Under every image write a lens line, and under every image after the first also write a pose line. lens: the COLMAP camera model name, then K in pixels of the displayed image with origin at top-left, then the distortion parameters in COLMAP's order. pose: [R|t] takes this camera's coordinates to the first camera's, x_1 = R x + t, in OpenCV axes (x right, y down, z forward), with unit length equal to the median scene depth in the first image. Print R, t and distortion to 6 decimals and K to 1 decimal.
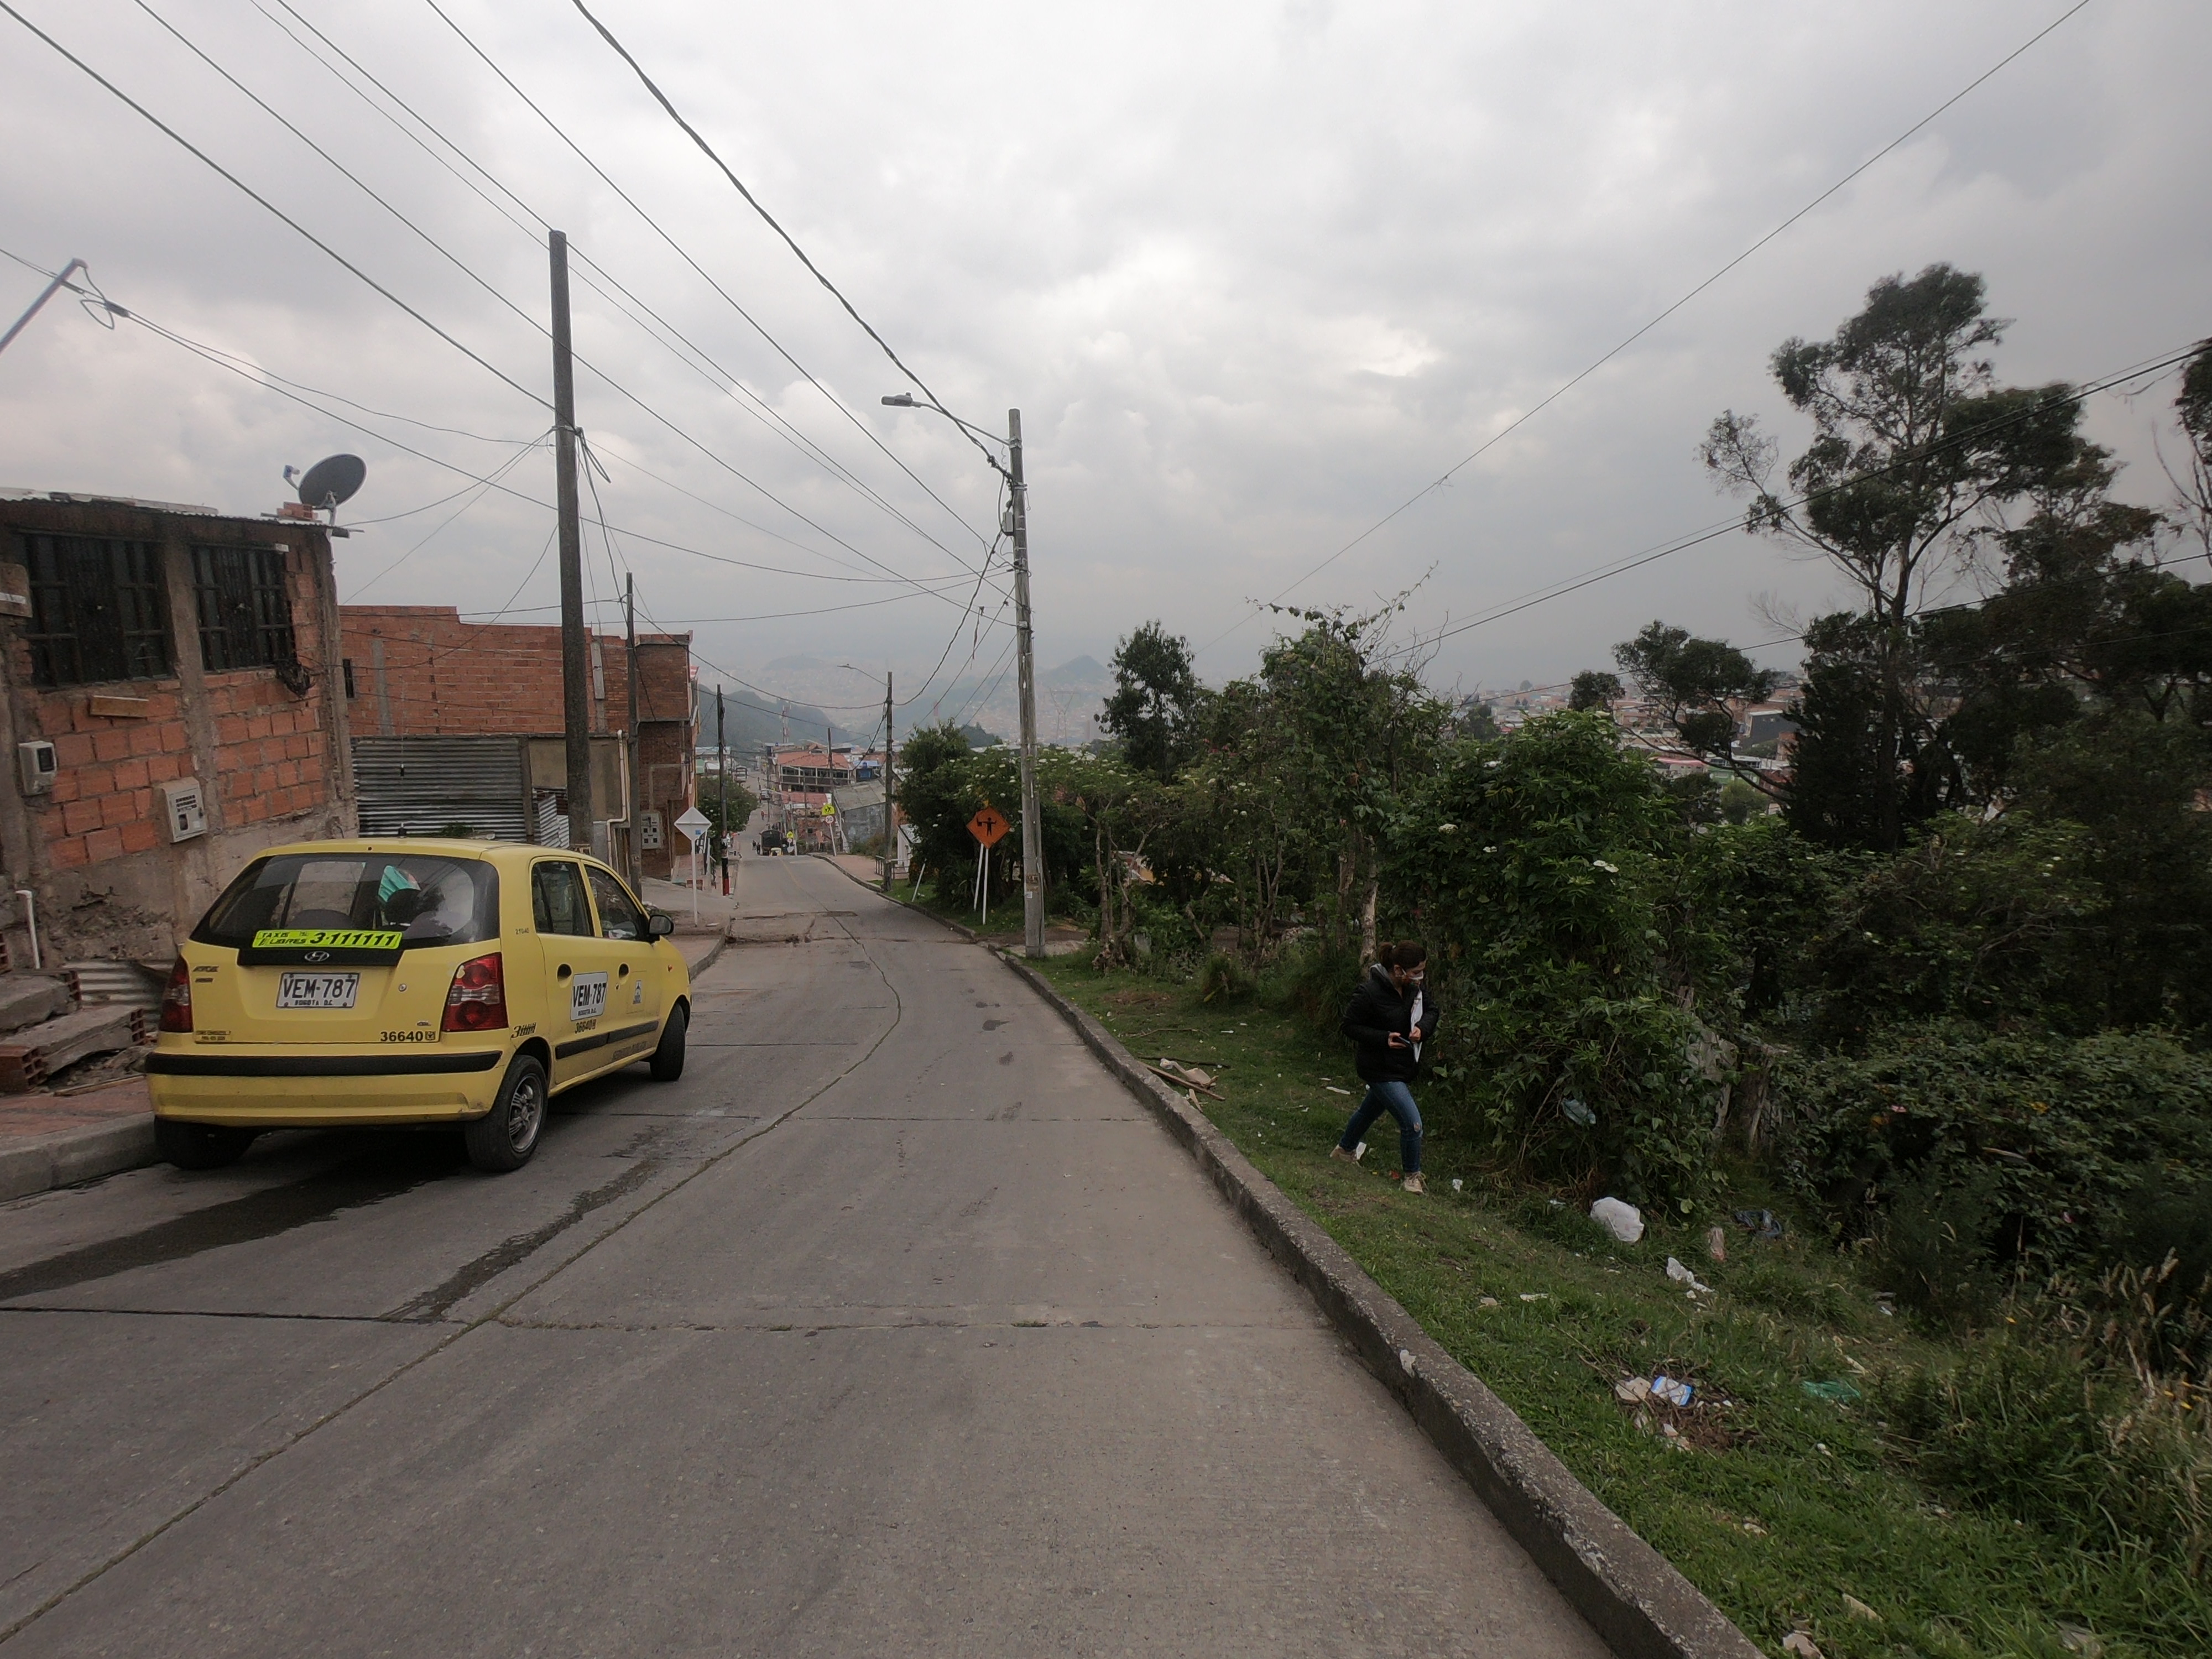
lens RADIAL K [[1098.1, 0, 1104.9], [0, 1098.1, 833.4], [0, 0, 1]] dist [-0.007314, 0.001576]
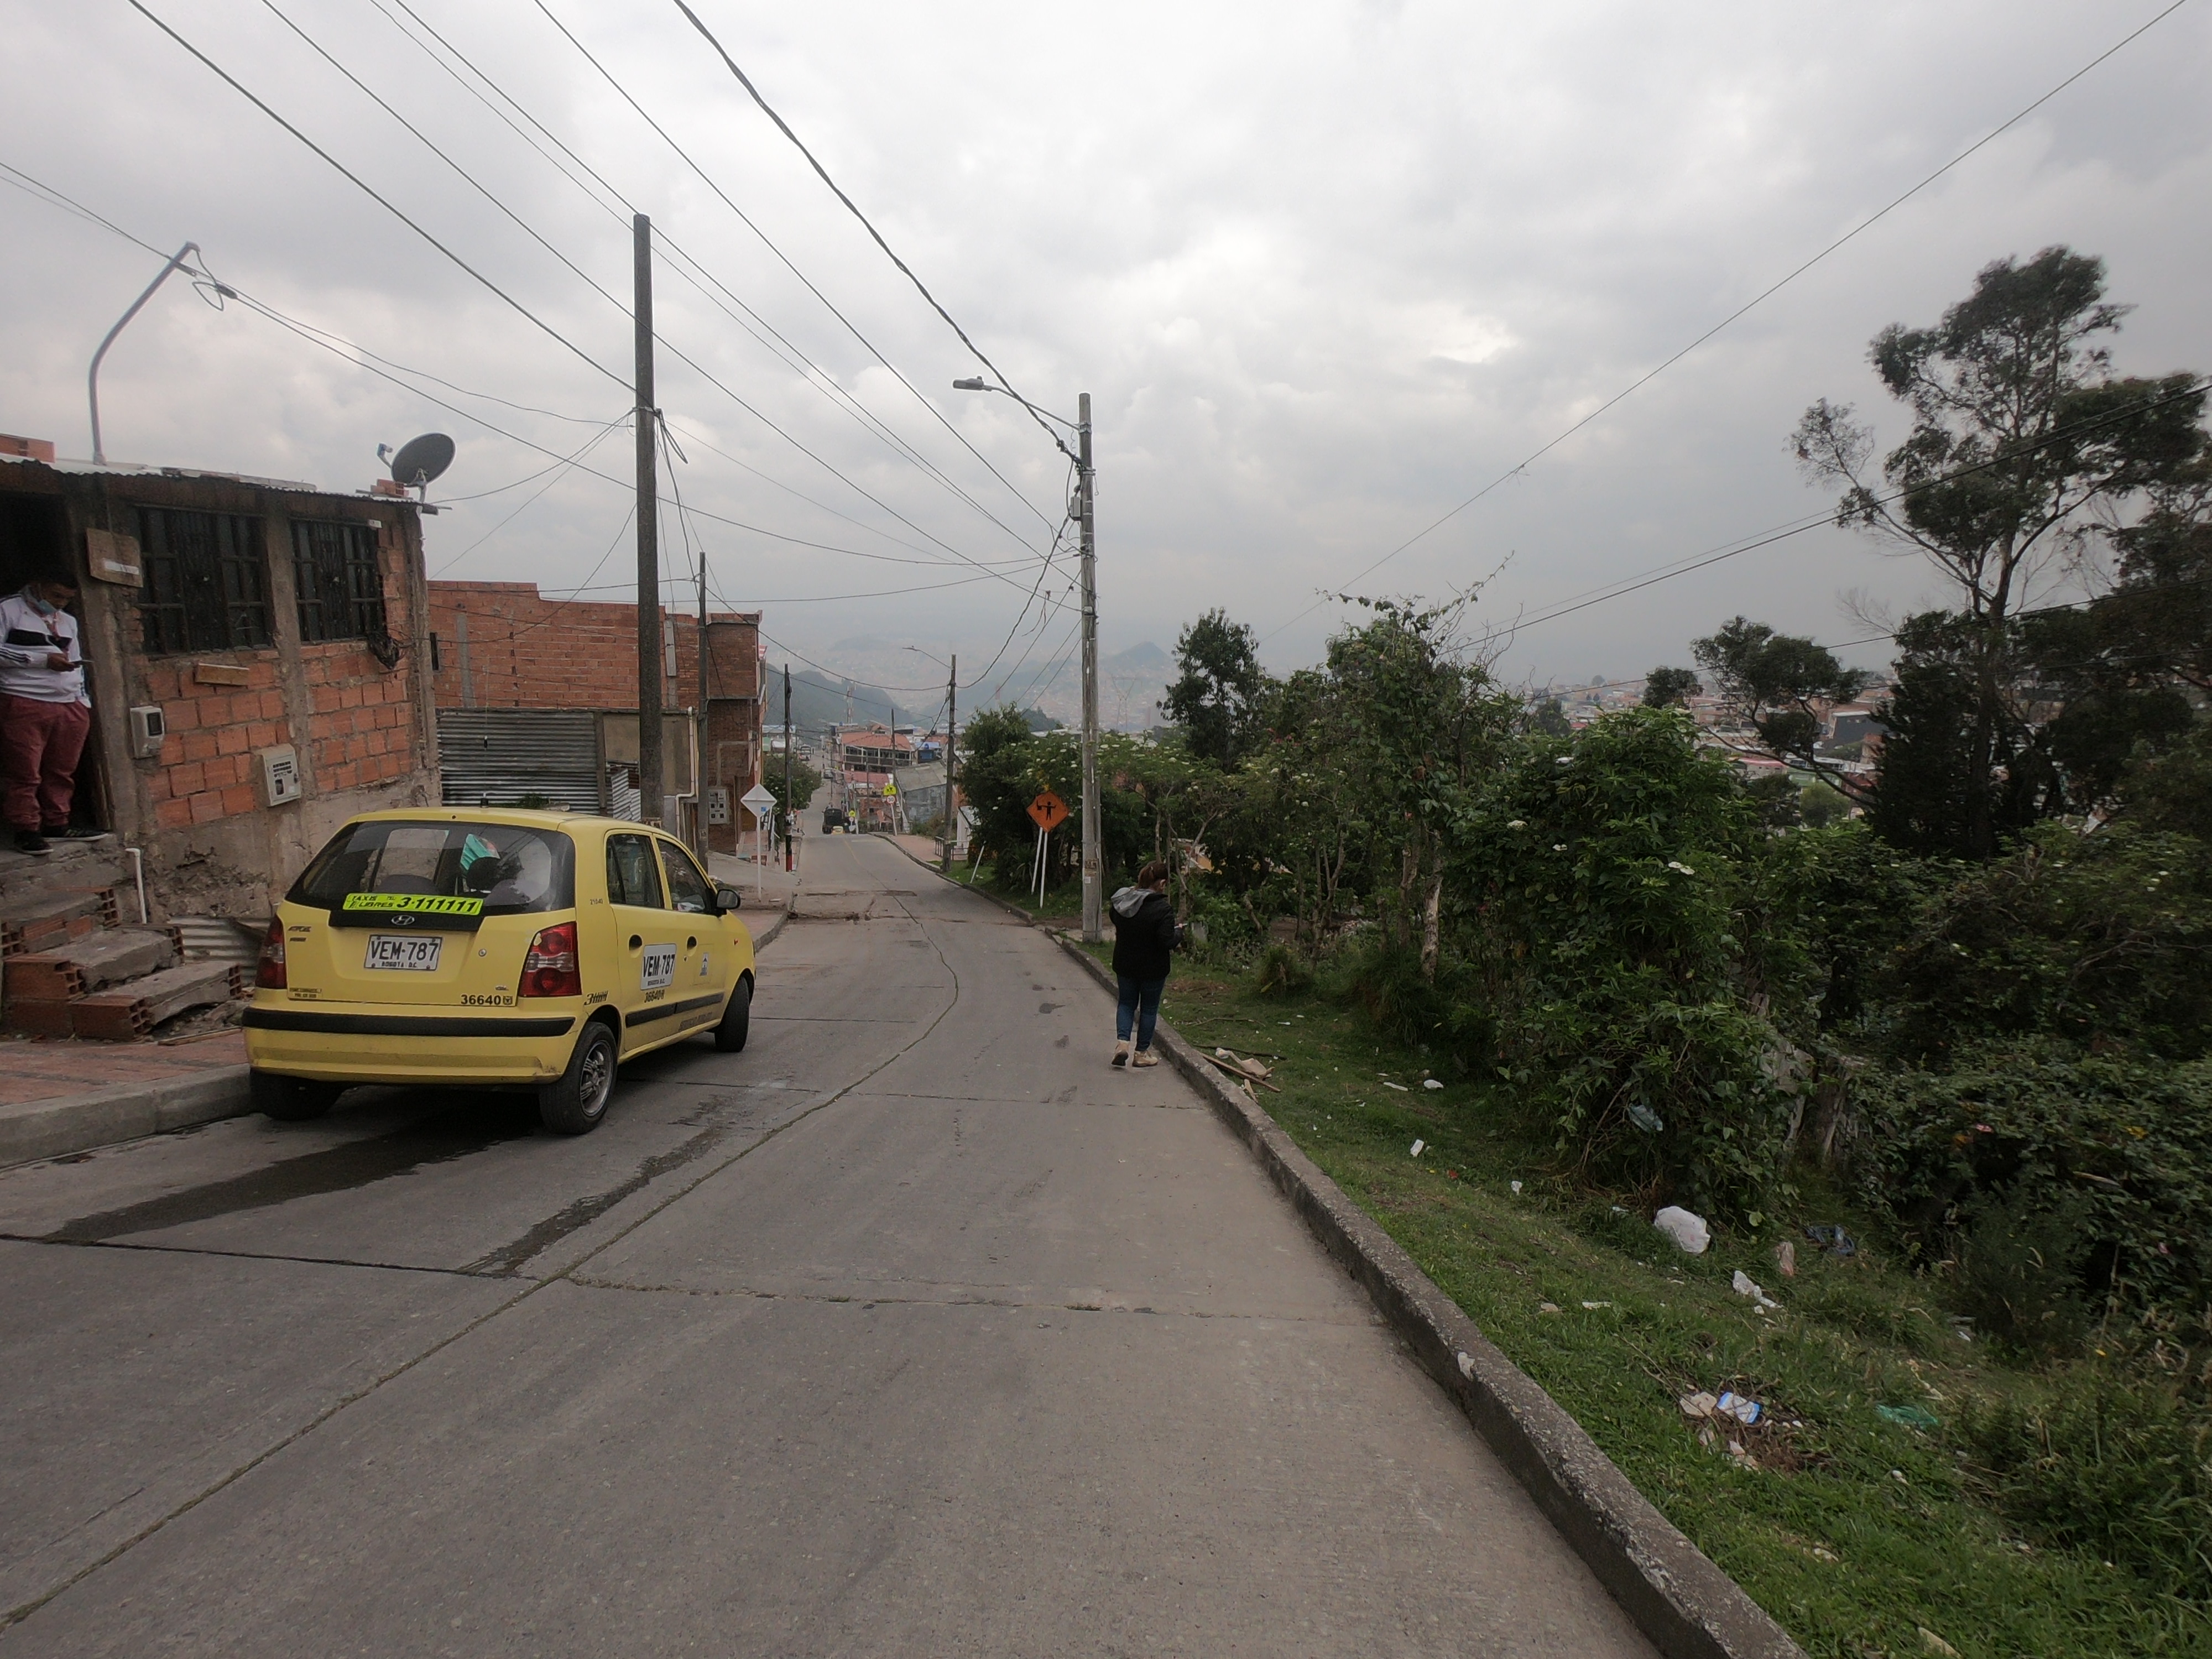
lens RADIAL K [[1098.1, 0, 1104.9], [0, 1098.1, 833.4], [0, 0, 1]] dist [-0.007314, 0.001576]
pose [[0.998276, 0.026590, -0.052327, -0.002127], [-0.025942, 0.999579, 0.013020, -0.000015], [0.052651, -0.011640, 0.998545, 0.000855]]
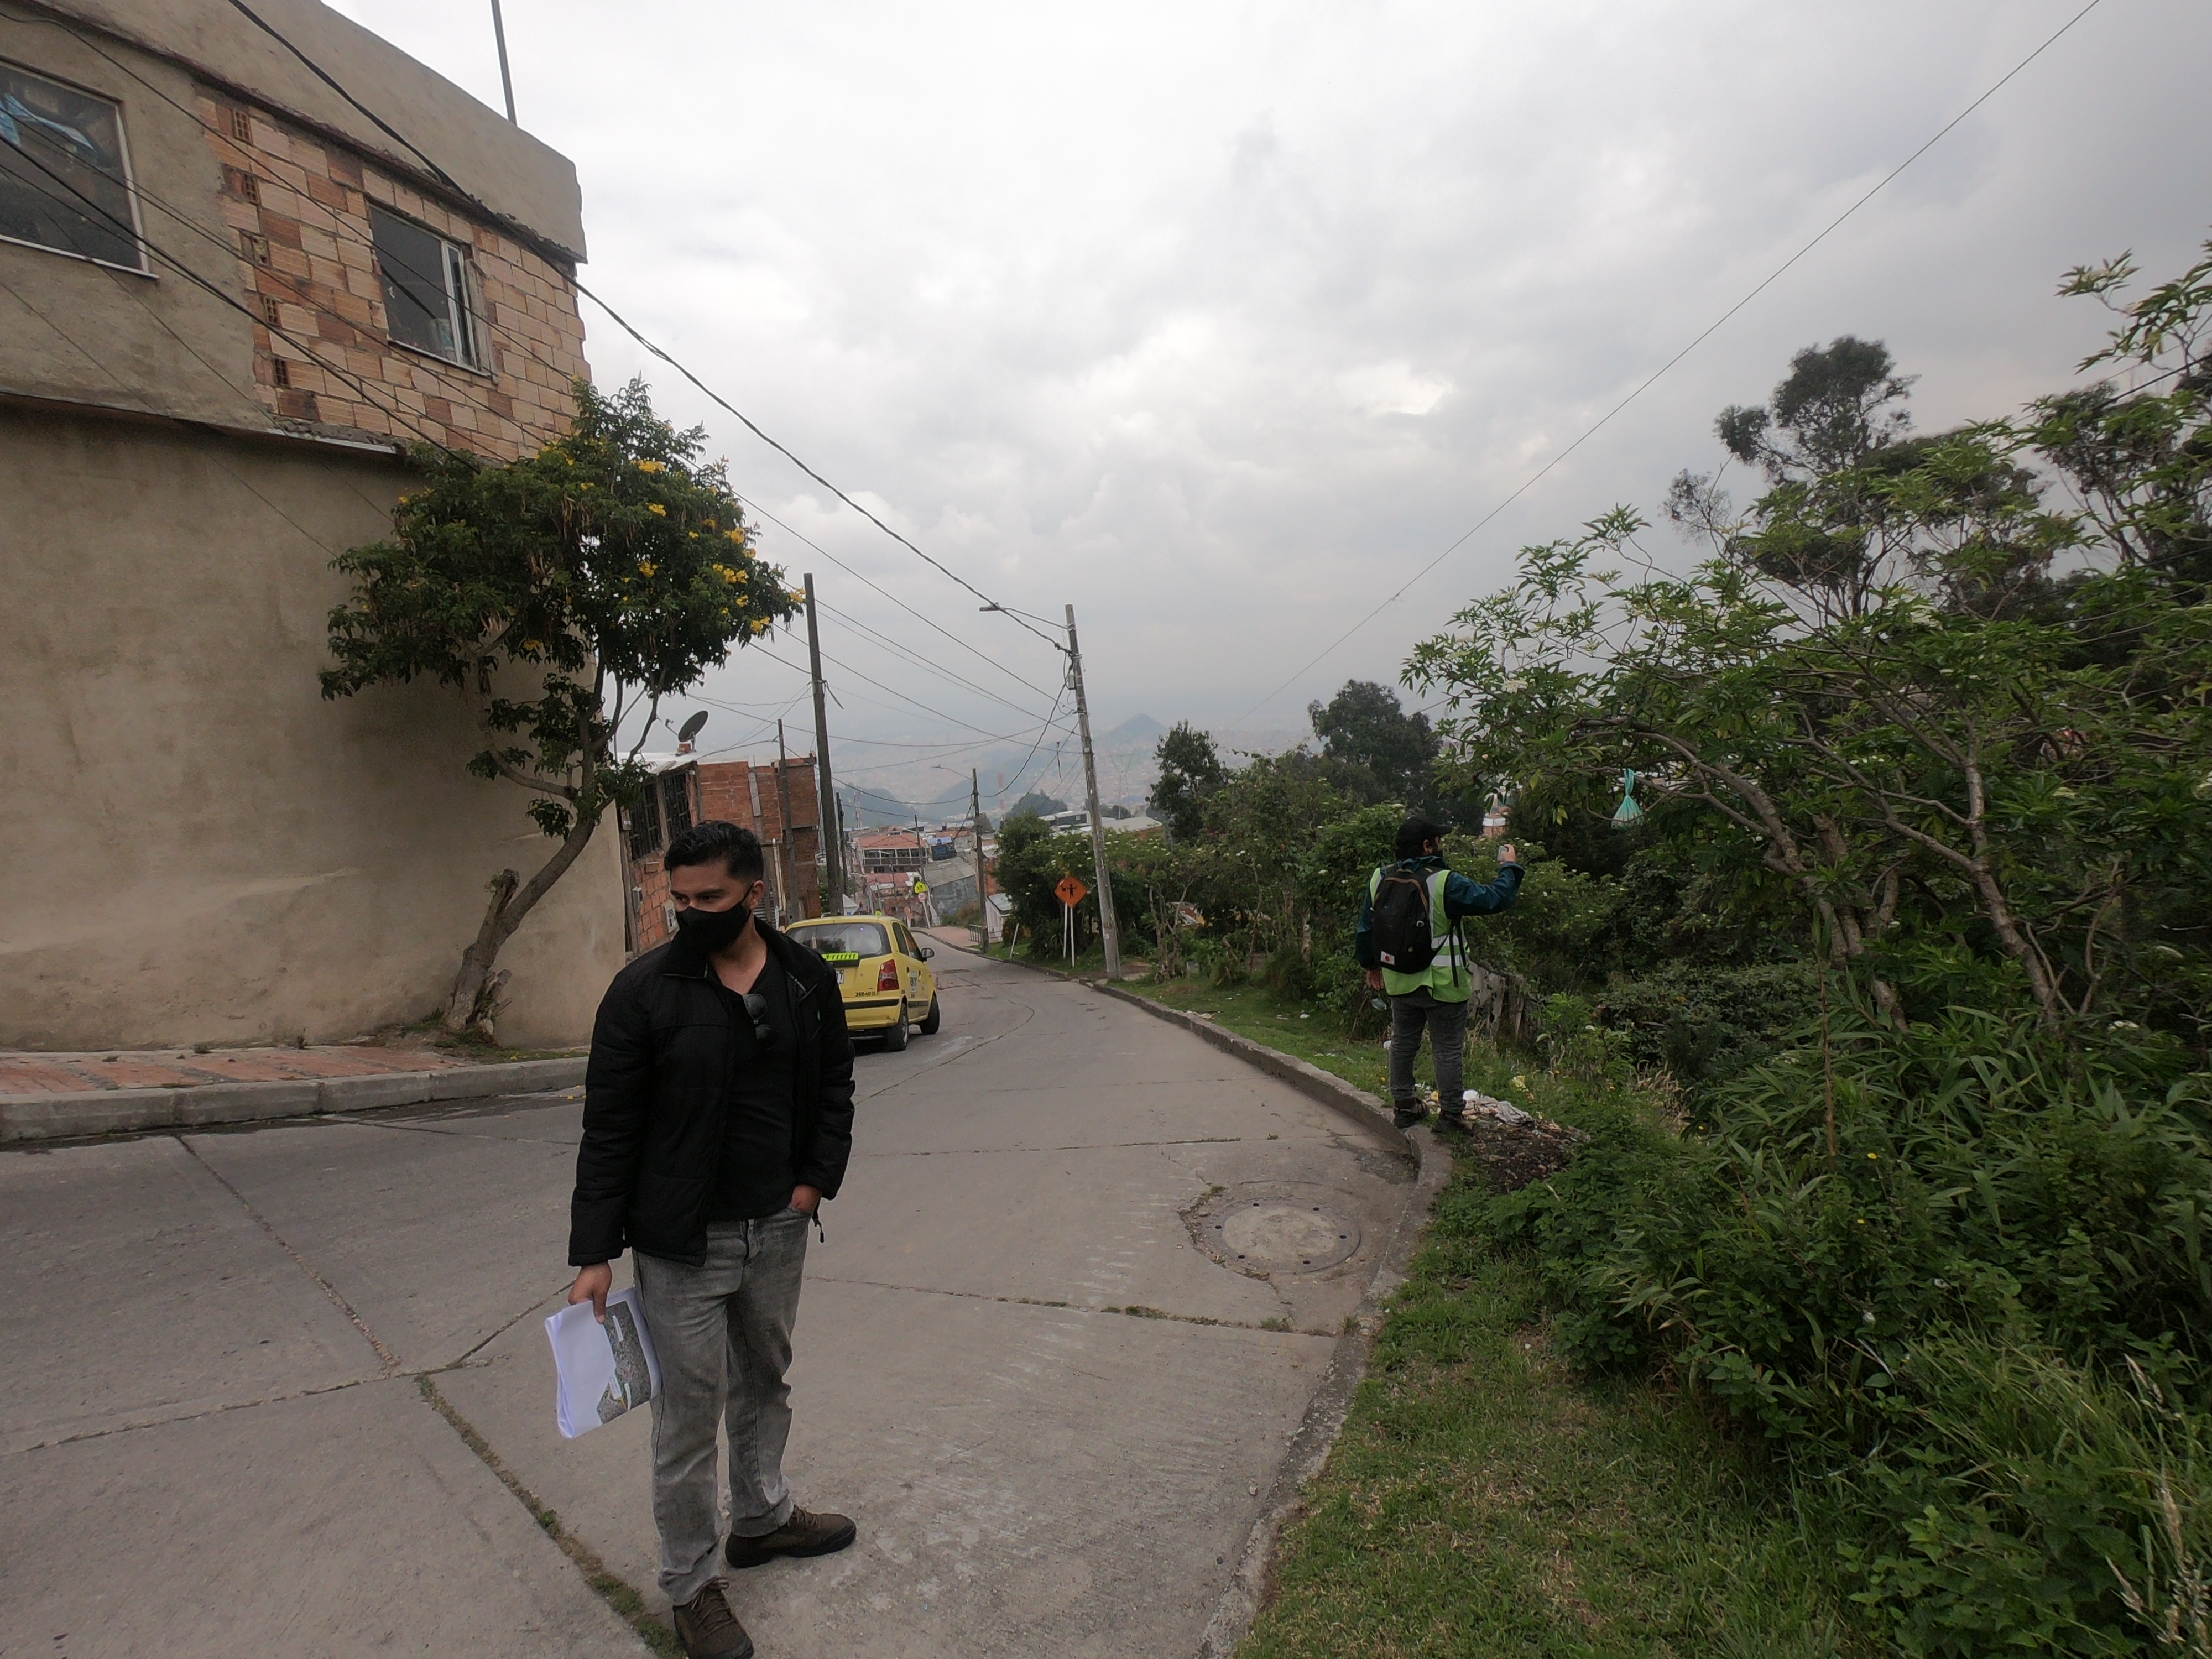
lens RADIAL K [[1098.7, 0, 1106.0], [0, 1098.7, 829.5], [0, 0, 1]] dist [-0.004793, 0.001630]
pose [[0.994541, -0.086069, -0.059001, 0.034189], [0.082635, 0.994869, -0.058368, 0.001113], [0.063721, 0.053173, 0.996550, -0.557600]]
